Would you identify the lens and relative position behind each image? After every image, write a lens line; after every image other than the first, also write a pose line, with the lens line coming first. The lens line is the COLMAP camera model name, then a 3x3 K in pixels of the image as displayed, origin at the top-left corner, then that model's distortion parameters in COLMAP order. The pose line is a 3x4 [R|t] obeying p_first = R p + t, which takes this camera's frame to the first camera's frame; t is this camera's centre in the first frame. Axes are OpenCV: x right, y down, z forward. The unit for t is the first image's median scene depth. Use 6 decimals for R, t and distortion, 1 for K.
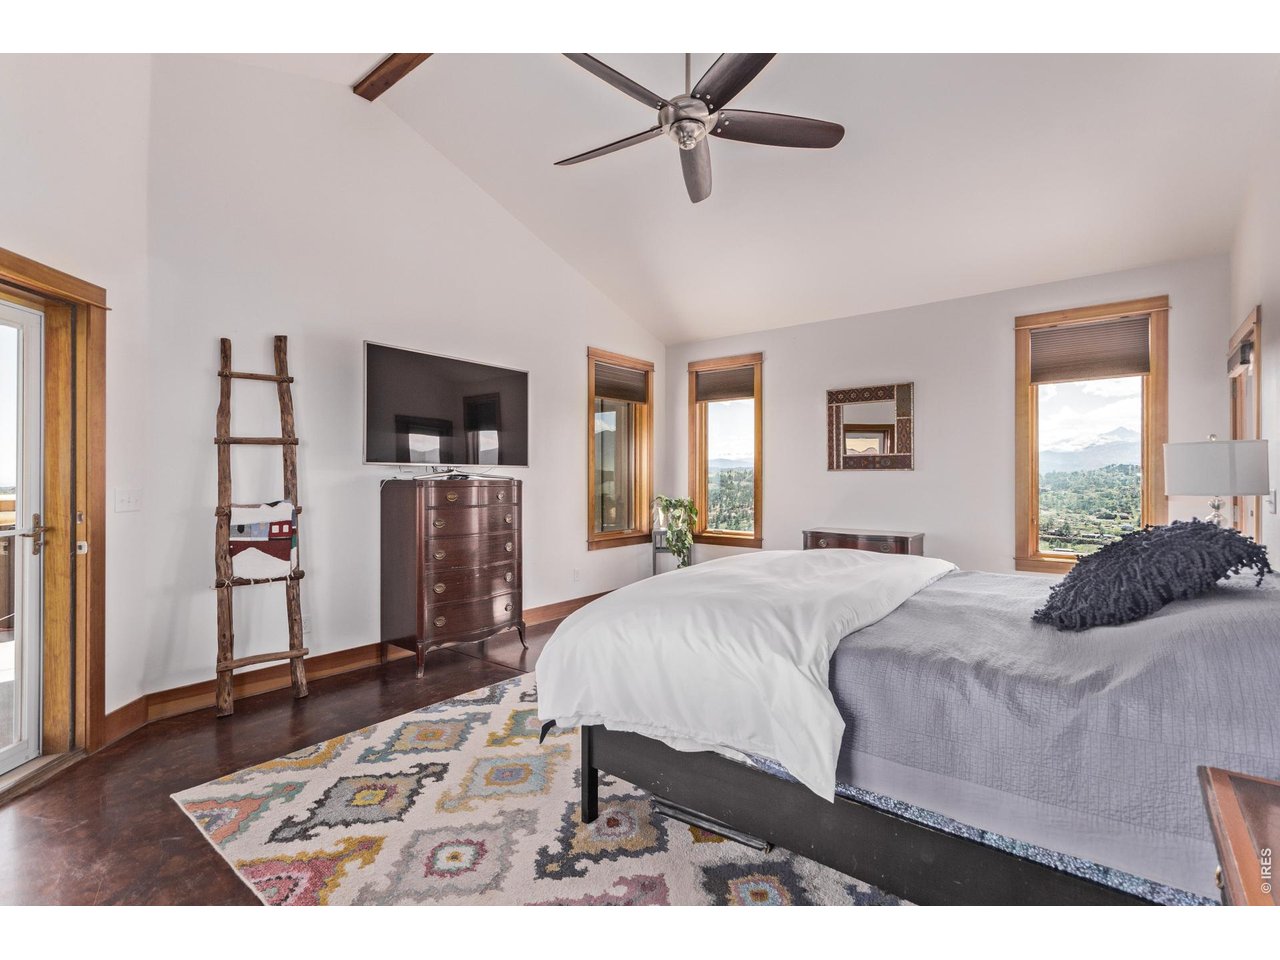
lens RADIAL K [[591.1, 0, 646.7], [0, 591.1, 482.0], [0, 0, 1]] dist [-0.000223, 0.000291]
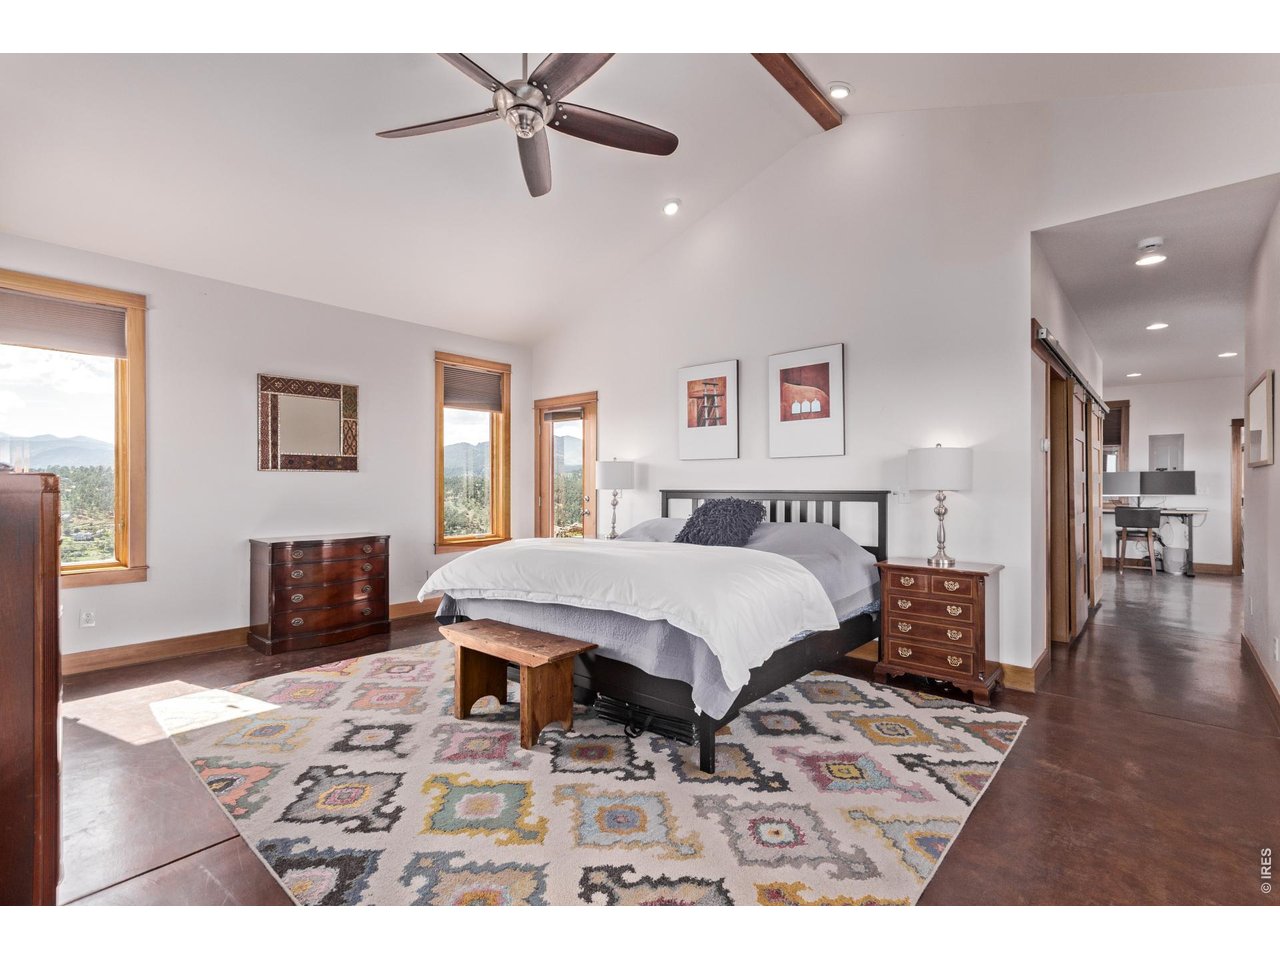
lens RADIAL K [[591.1, 0, 646.7], [0, 591.1, 482.0], [0, 0, 1]] dist [-0.000223, 0.000291]
pose [[0.051703, 0.008215, 0.998629, -0.799499], [0.008249, 0.999929, -0.008653, 0.013957], [-0.998628, 0.008685, 0.051632, 0.676171]]
